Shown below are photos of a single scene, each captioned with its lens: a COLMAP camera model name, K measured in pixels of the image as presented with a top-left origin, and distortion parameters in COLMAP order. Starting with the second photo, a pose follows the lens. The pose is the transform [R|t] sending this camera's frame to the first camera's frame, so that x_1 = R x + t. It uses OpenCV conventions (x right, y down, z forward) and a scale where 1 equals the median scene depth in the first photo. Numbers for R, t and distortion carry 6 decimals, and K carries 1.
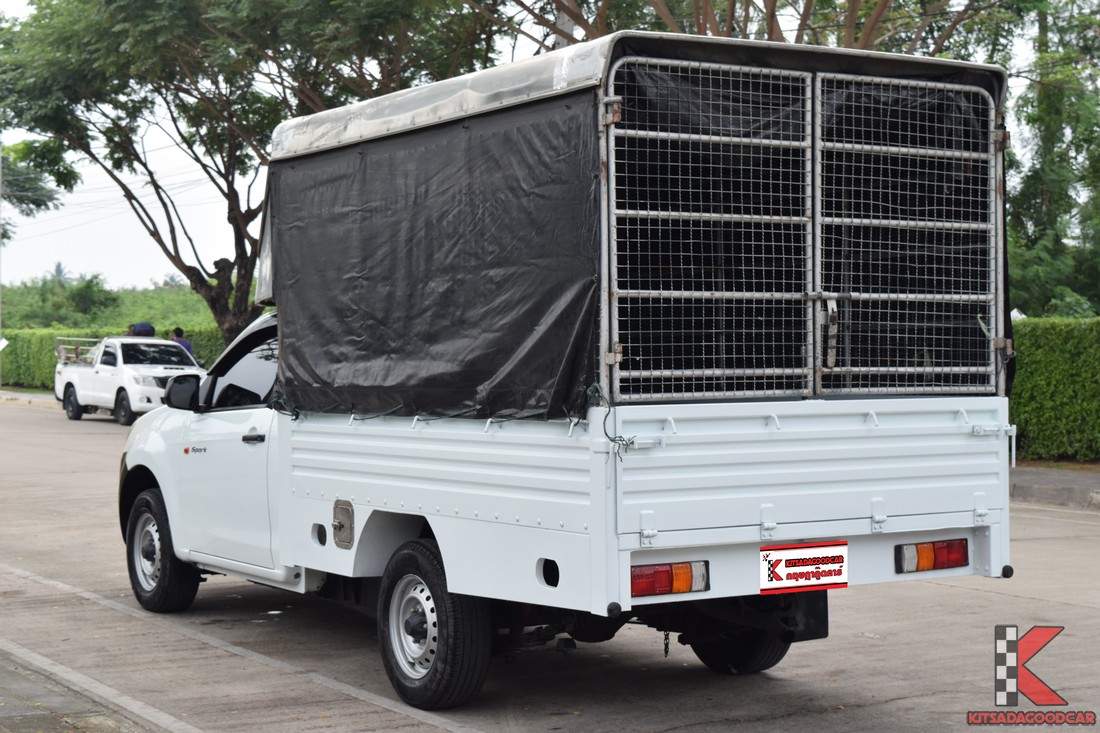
lens RADIAL K [[1947.8, 0, 770.5], [0, 1947.8, 366.9], [0, 0, 1]] dist [-0.011145, -0.069620]
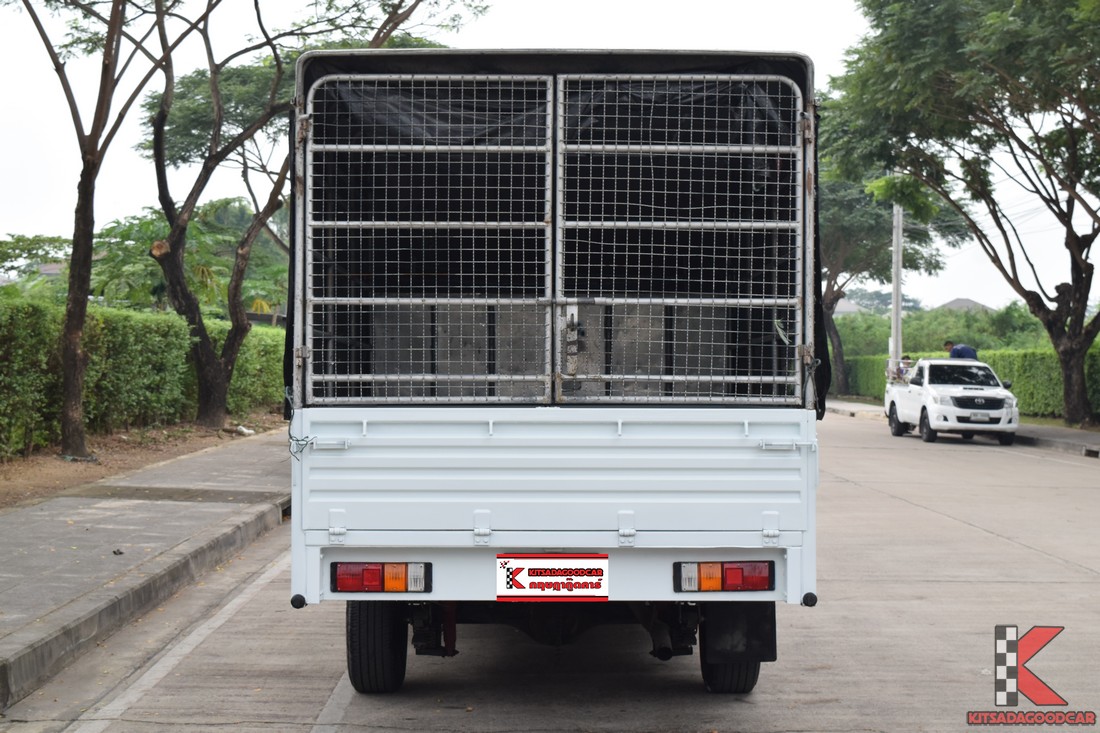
lens RADIAL K [[1947.8, 0, 770.5], [0, 1947.8, 366.9], [0, 0, 1]] dist [-0.011145, -0.069620]
pose [[0.843228, 0.004046, -0.537541, 0.641283], [-0.011549, 0.999877, -0.010591, 0.005690], [0.537432, 0.015138, 0.843171, 0.228850]]
